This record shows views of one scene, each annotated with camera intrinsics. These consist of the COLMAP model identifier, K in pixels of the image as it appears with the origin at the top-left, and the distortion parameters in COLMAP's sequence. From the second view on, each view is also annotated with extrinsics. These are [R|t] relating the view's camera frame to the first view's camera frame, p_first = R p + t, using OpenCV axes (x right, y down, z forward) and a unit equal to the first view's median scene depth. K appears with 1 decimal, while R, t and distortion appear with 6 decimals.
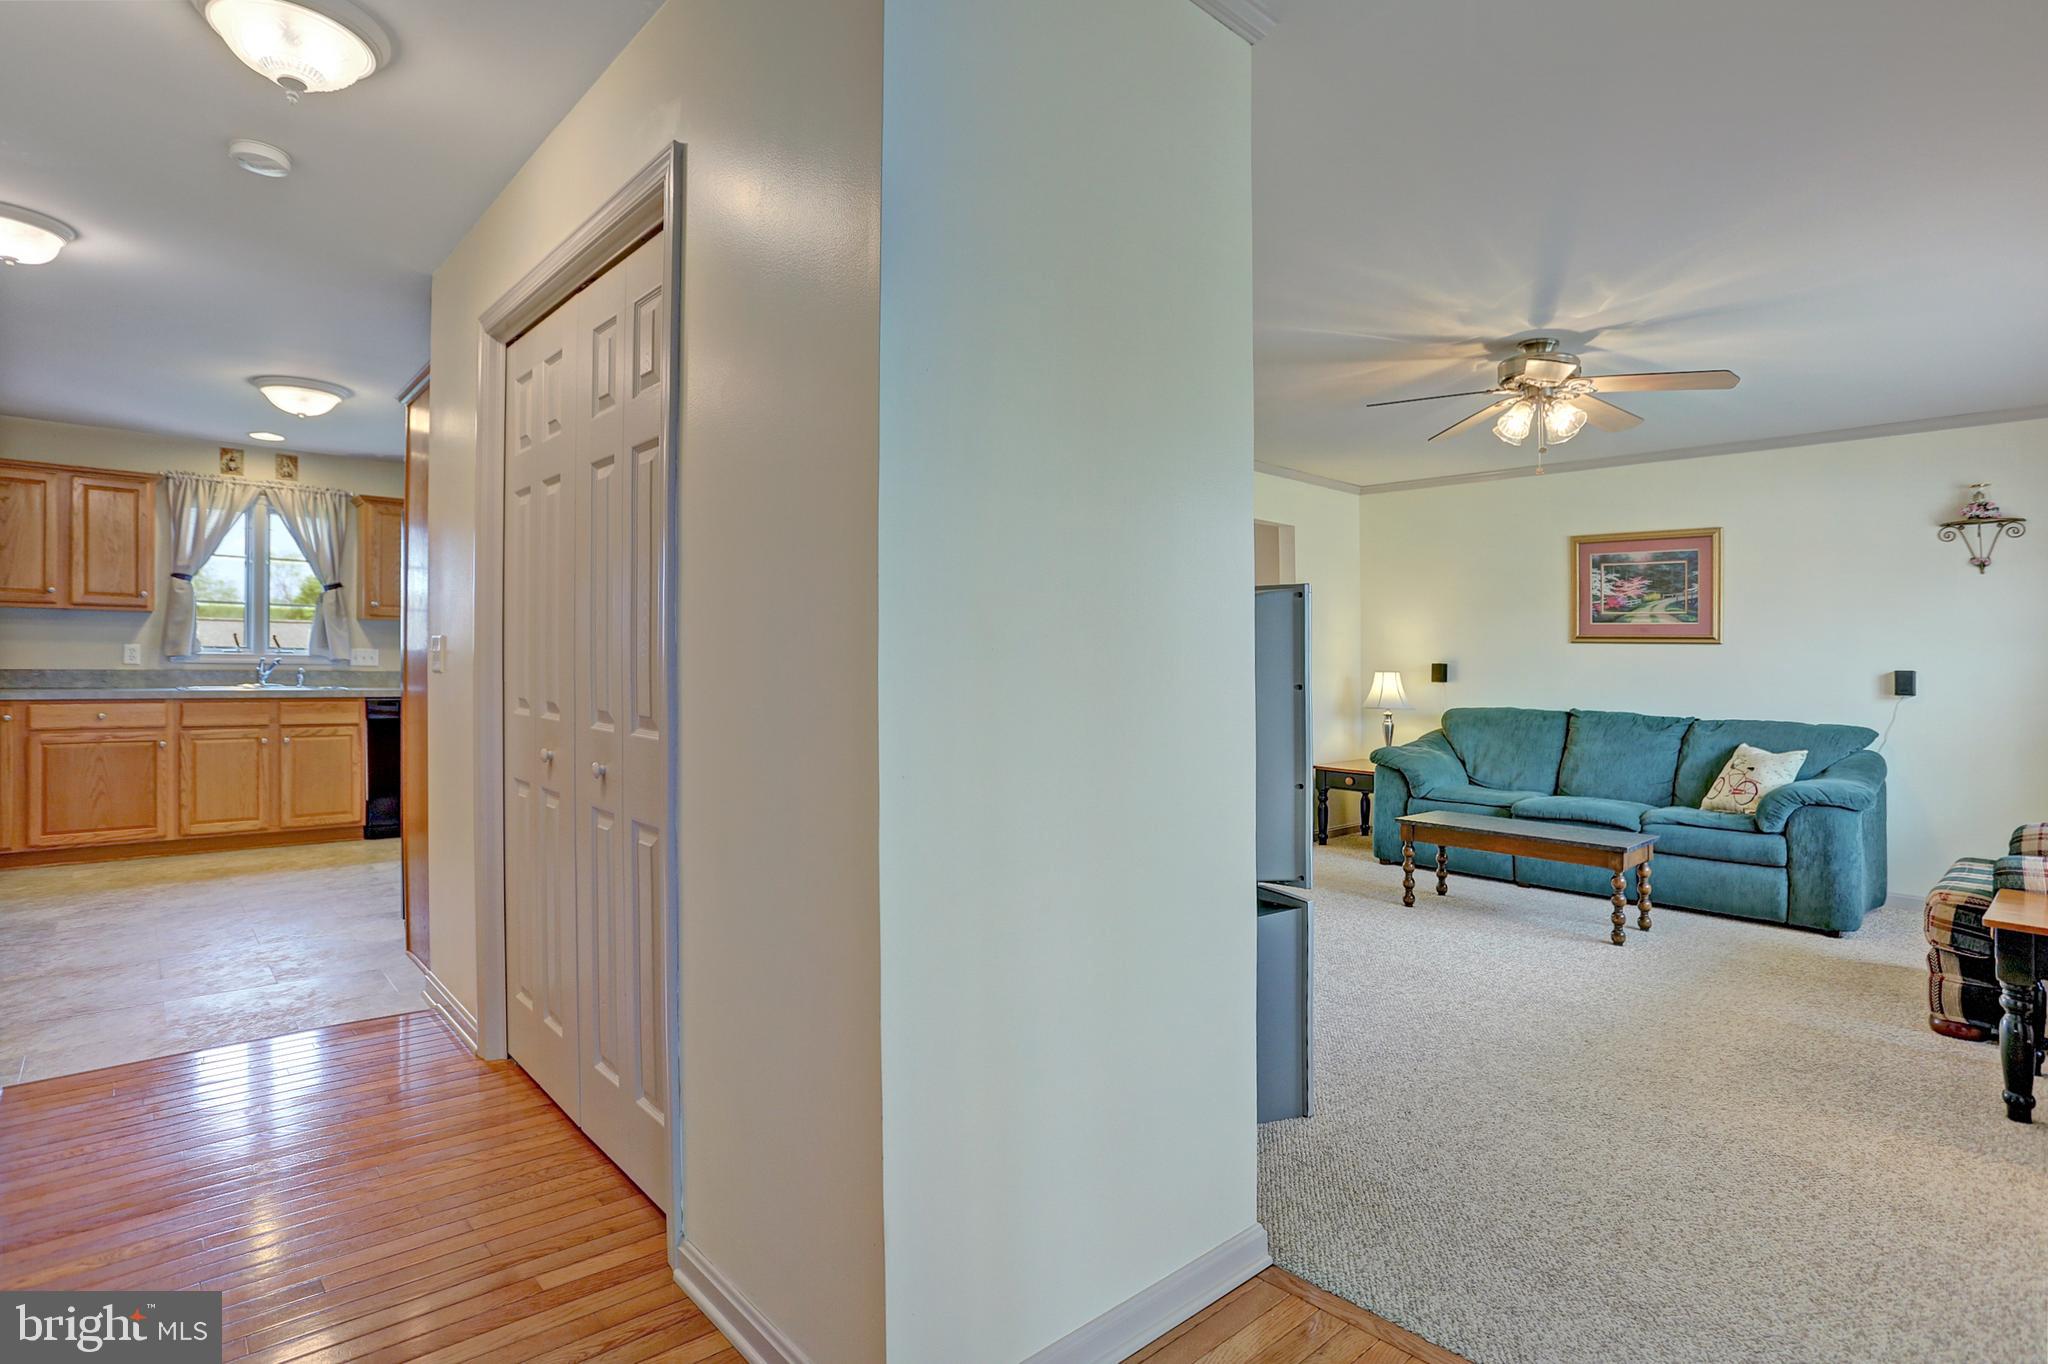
lens RADIAL K [[1023.2, 0, 1030.9], [0, 1023.2, 698.6], [0, 0, 1]] dist [-0.046085, 0.017297]
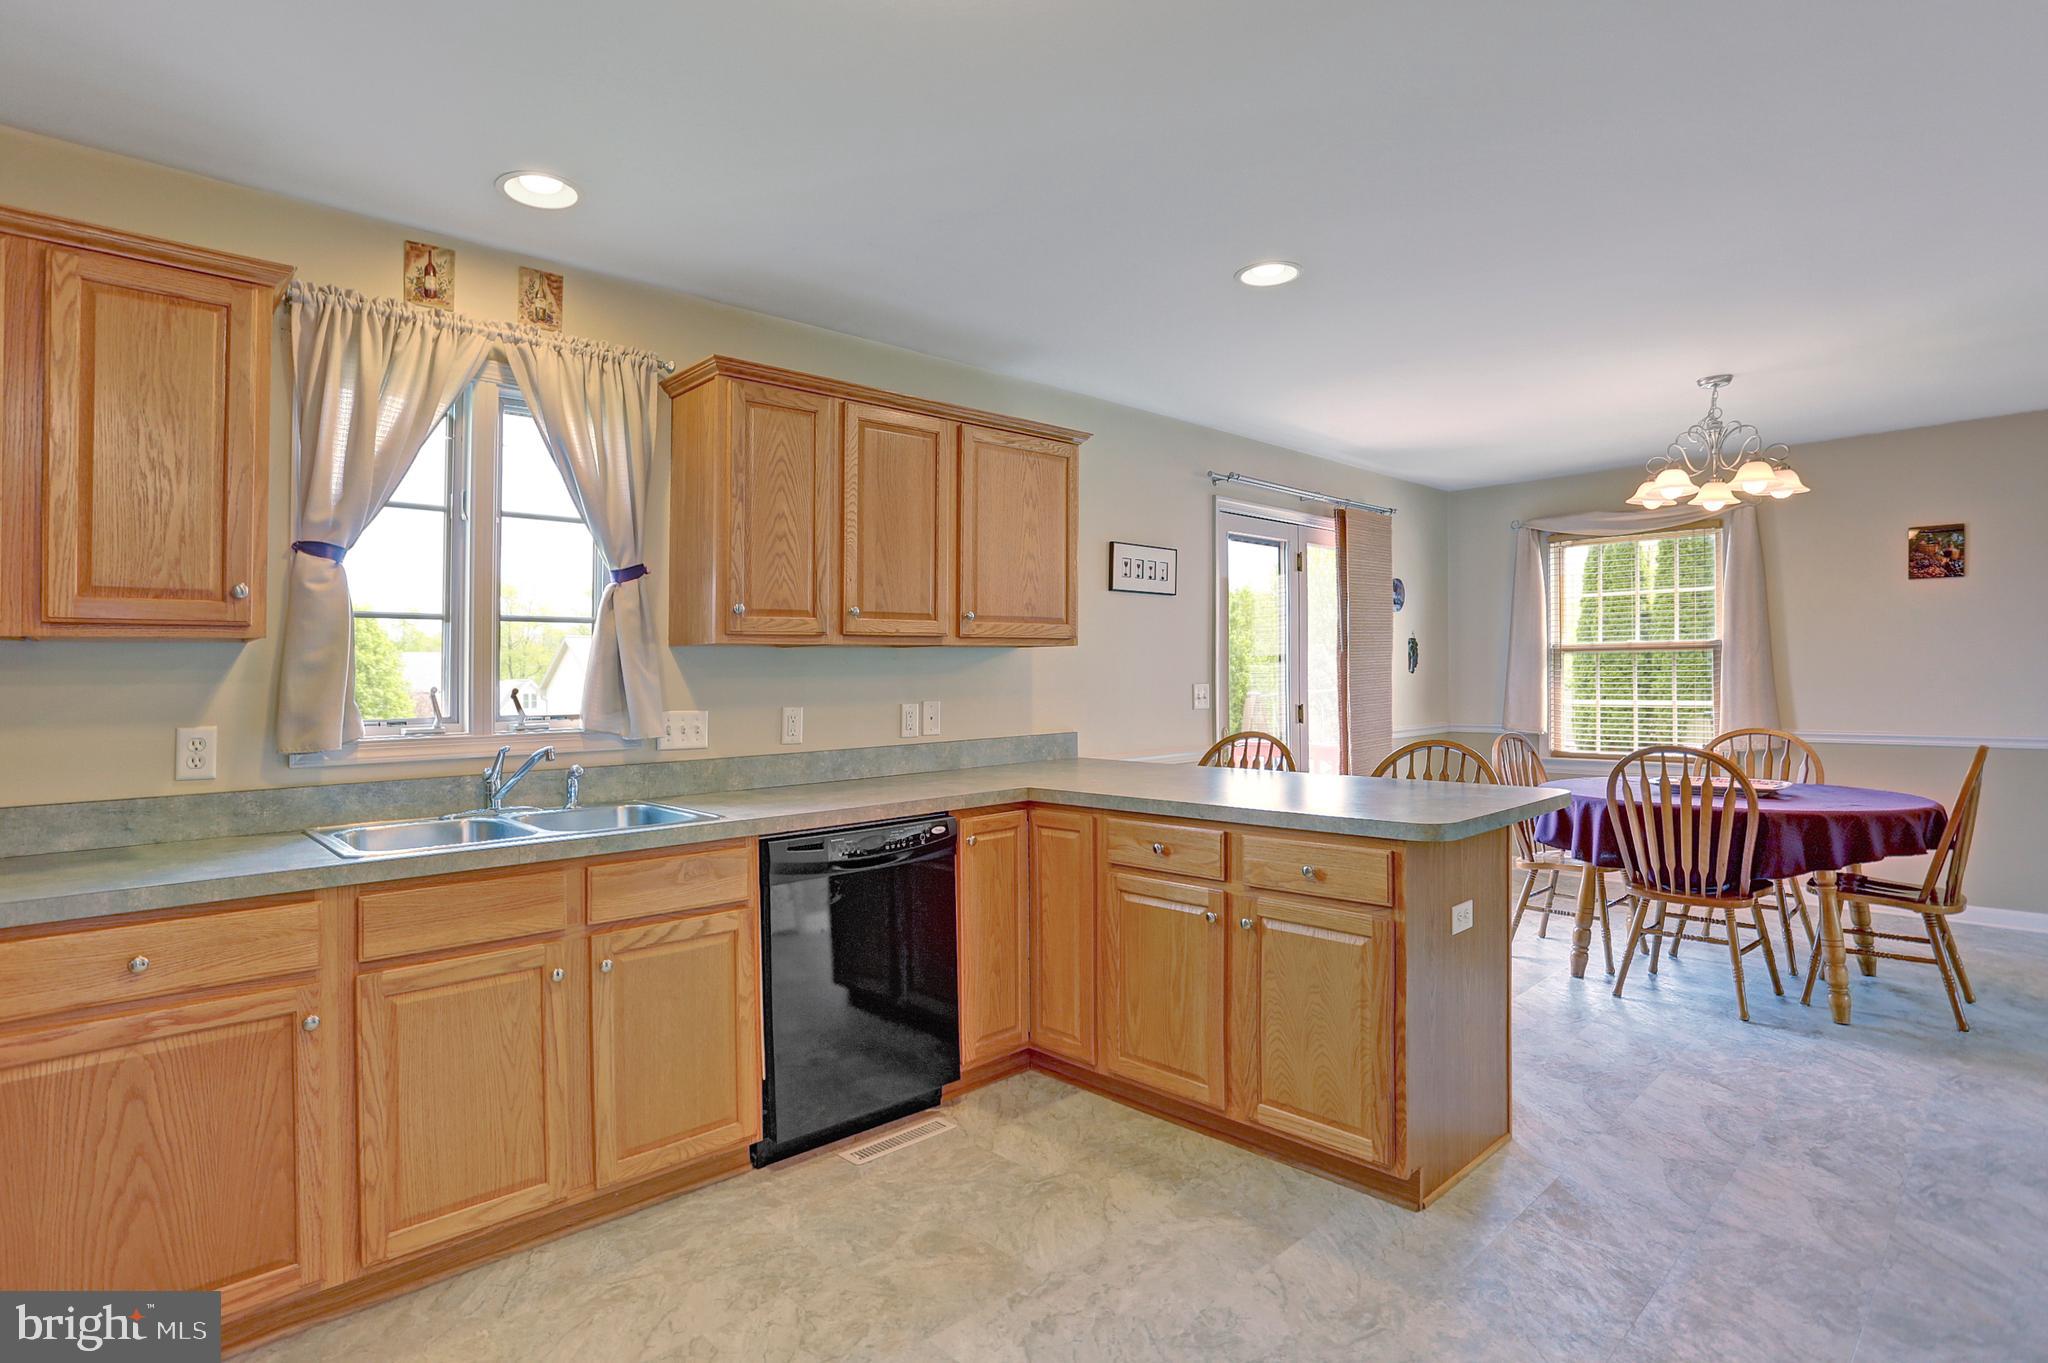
lens RADIAL K [[1023.2, 0, 1002.2], [0, 1023.2, 702.9], [0, 0, 1]] dist [-0.046085, 0.017297]
pose [[0.999177, -0.027069, -0.030214, -0.572552], [0.026721, 0.999573, -0.011844, -0.049684], [0.030522, 0.011027, 0.999473, 0.611525]]
